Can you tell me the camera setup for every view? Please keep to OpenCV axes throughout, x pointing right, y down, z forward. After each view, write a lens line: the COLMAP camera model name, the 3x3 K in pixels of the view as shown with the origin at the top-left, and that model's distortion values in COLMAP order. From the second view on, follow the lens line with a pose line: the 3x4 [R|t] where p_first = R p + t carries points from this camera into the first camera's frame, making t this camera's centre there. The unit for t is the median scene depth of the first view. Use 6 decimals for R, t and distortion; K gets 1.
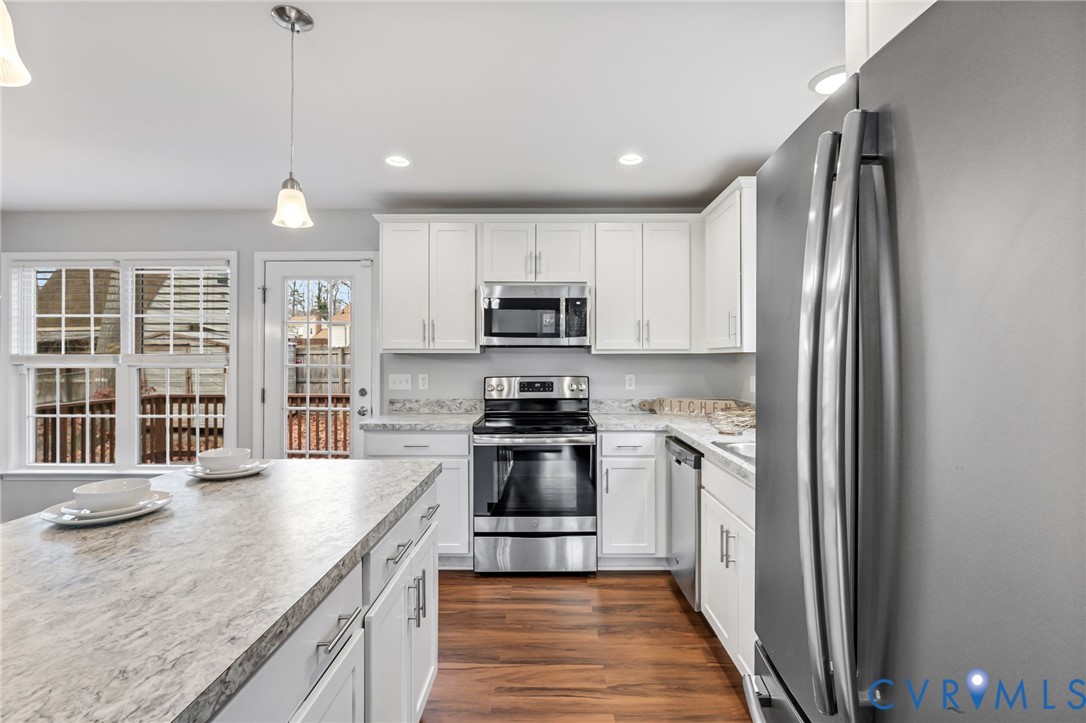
lens RADIAL K [[498.9, 0, 540.3], [0, 498.9, 356.5], [0, 0, 1]] dist [-0.017239, 0.000171]
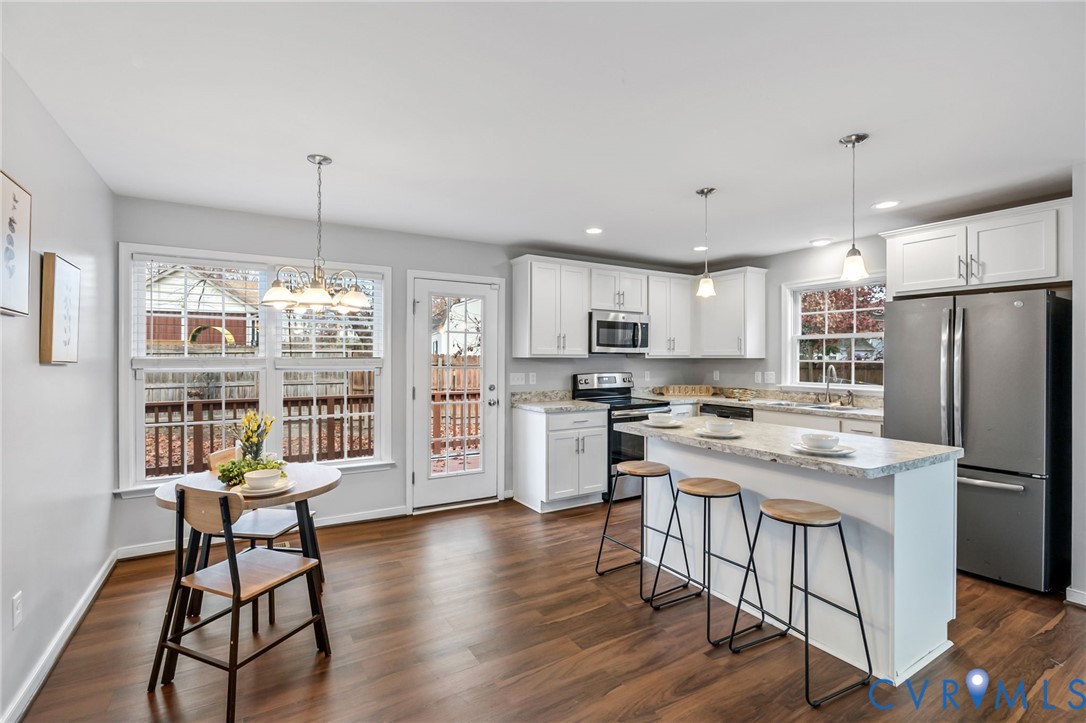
lens RADIAL K [[498.9, 0, 537.0], [0, 498.9, 358.9], [0, 0, 1]] dist [-0.017239, 0.000171]
pose [[0.849063, -0.000441, 0.528291, -0.967409], [-0.002093, 0.999989, 0.004199, -0.008764], [-0.528287, -0.004671, 0.849053, -0.149997]]
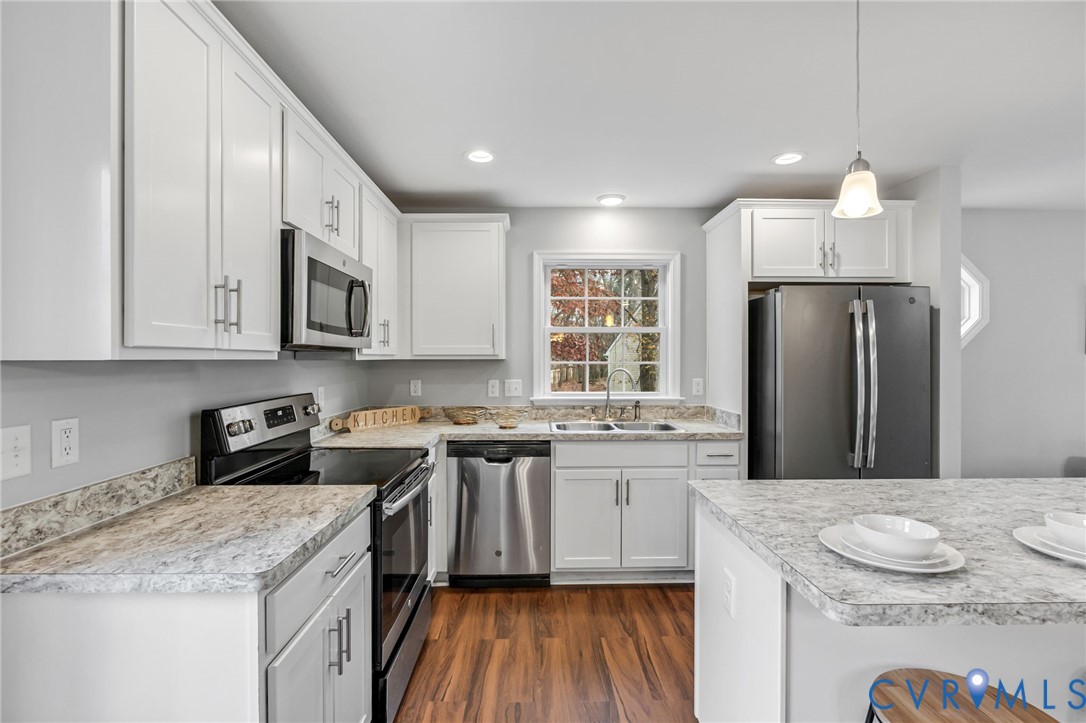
lens RADIAL K [[498.9, 0, 542.4], [0, 498.9, 361.8], [0, 0, 1]] dist [-0.017239, 0.000171]
pose [[-0.035729, -0.006570, 0.999340, -0.601383], [-0.001756, 0.999977, 0.006511, -0.007219], [-0.999360, -0.001522, -0.035740, 0.711527]]
